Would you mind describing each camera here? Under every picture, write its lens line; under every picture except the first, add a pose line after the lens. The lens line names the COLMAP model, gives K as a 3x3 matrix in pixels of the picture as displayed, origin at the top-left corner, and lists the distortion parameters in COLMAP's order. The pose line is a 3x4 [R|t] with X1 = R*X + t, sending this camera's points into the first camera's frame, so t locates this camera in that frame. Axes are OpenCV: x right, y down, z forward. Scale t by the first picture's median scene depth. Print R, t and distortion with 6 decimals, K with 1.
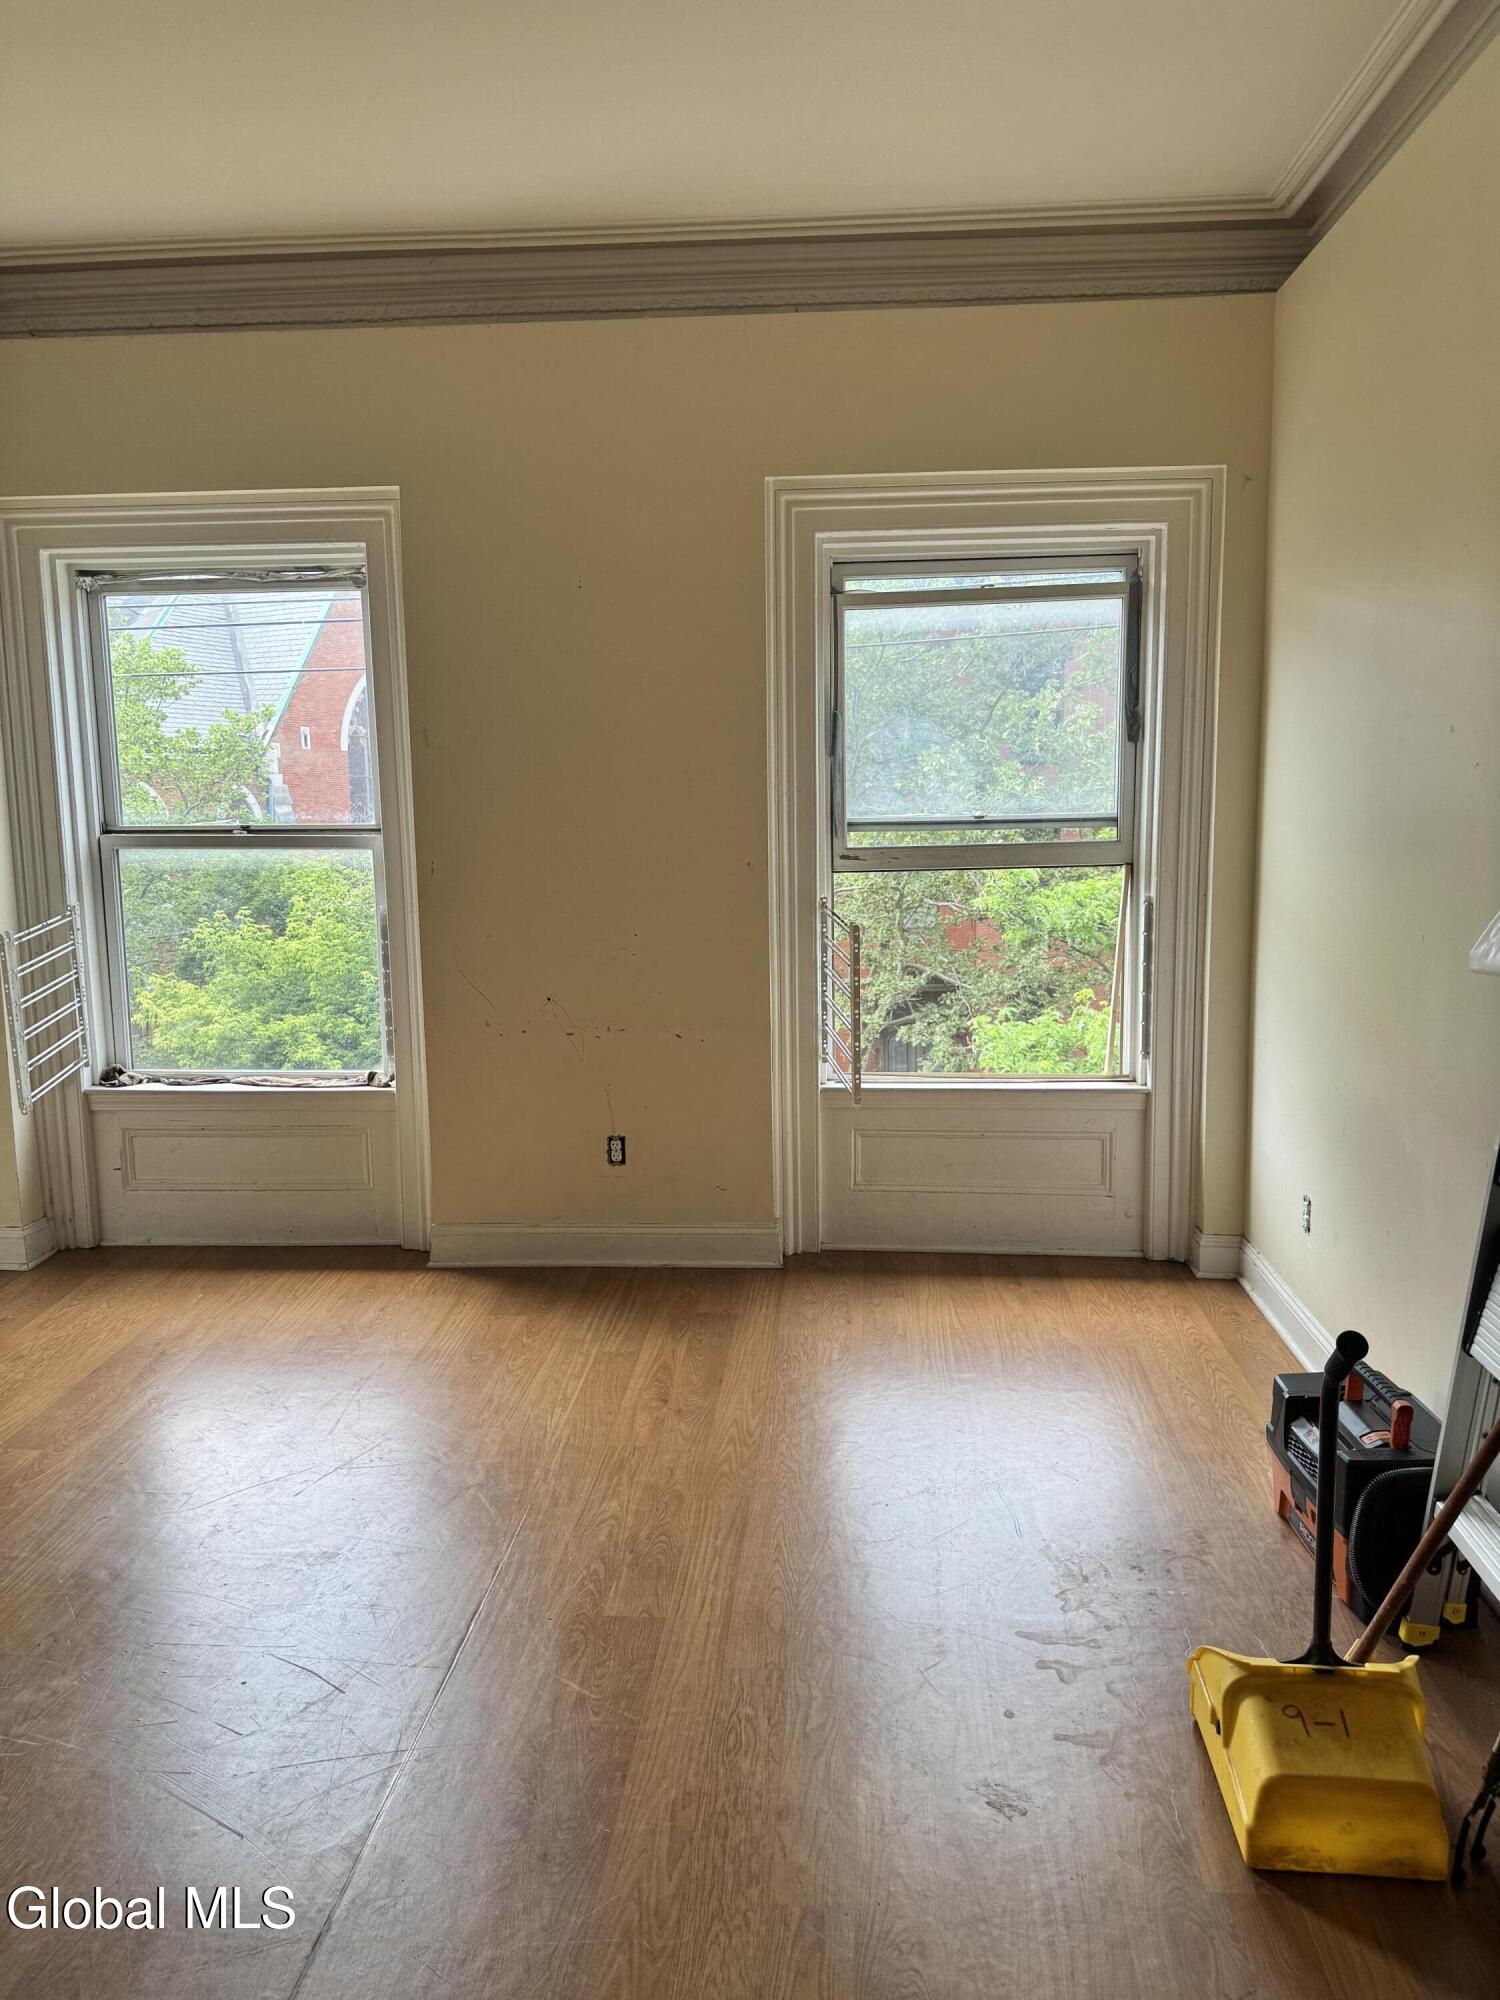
lens RADIAL K [[1409.0, 0, 756.6], [0, 1409.0, 1002.8], [0, 0, 1]] dist [0.022555, -0.023076]
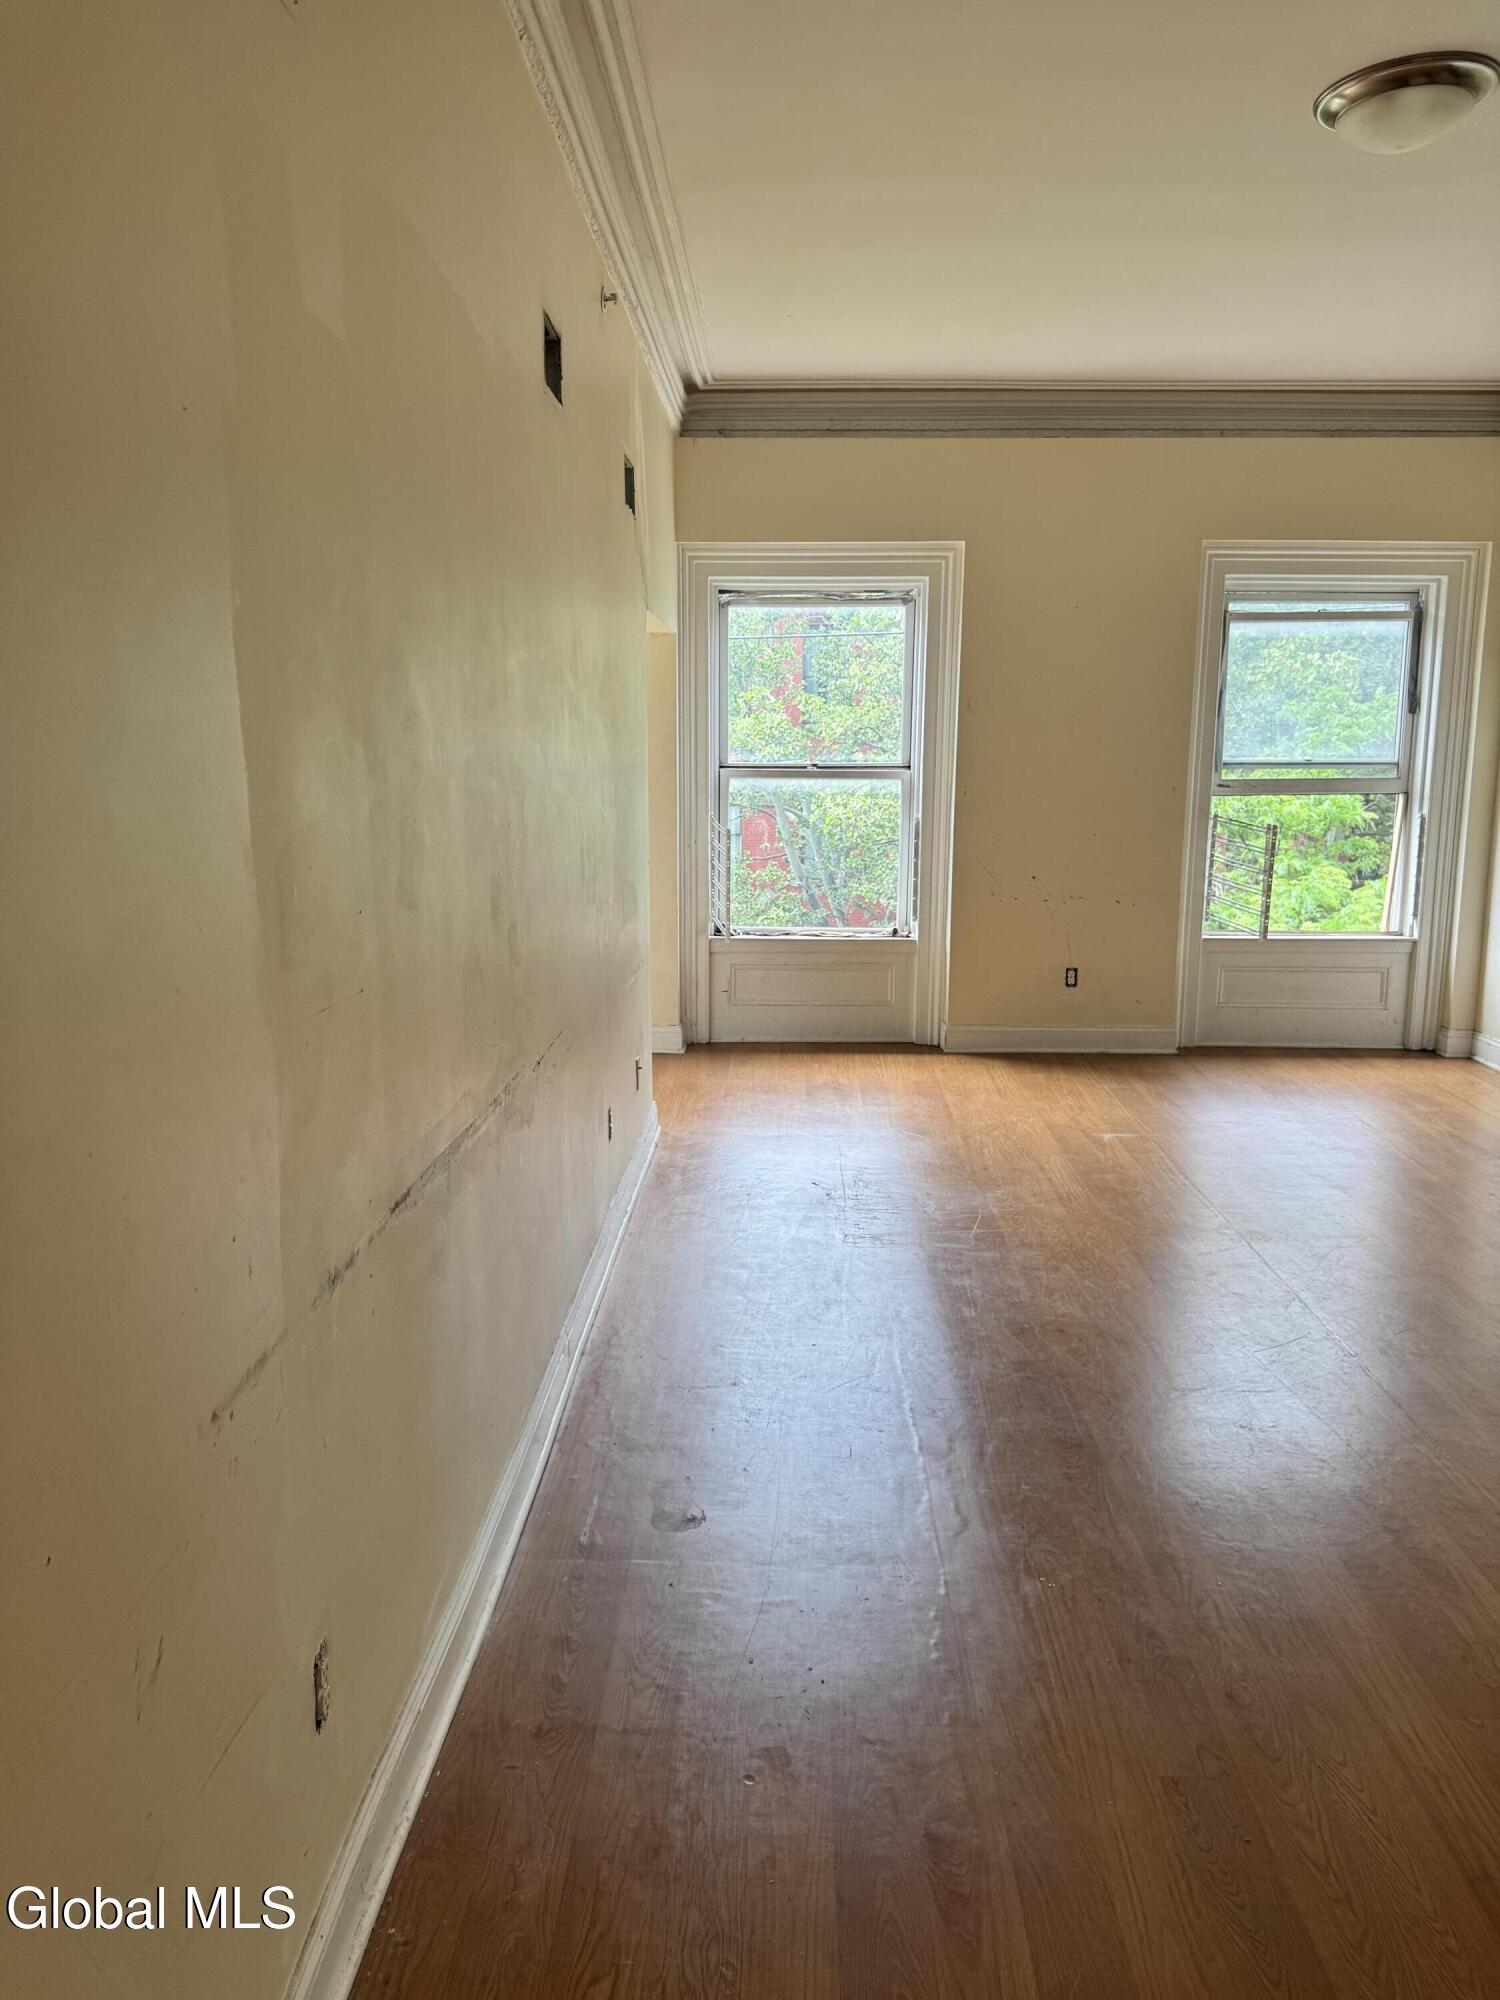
lens RADIAL K [[1409.0, 0, 741.4], [0, 1409.0, 989.3], [0, 0, 1]] dist [0.022555, -0.023076]
pose [[0.998548, 0.003141, 0.053786, -0.539347], [-0.004987, 0.999401, 0.034236, 0.066783], [-0.053647, -0.034454, 0.997965, -0.510829]]
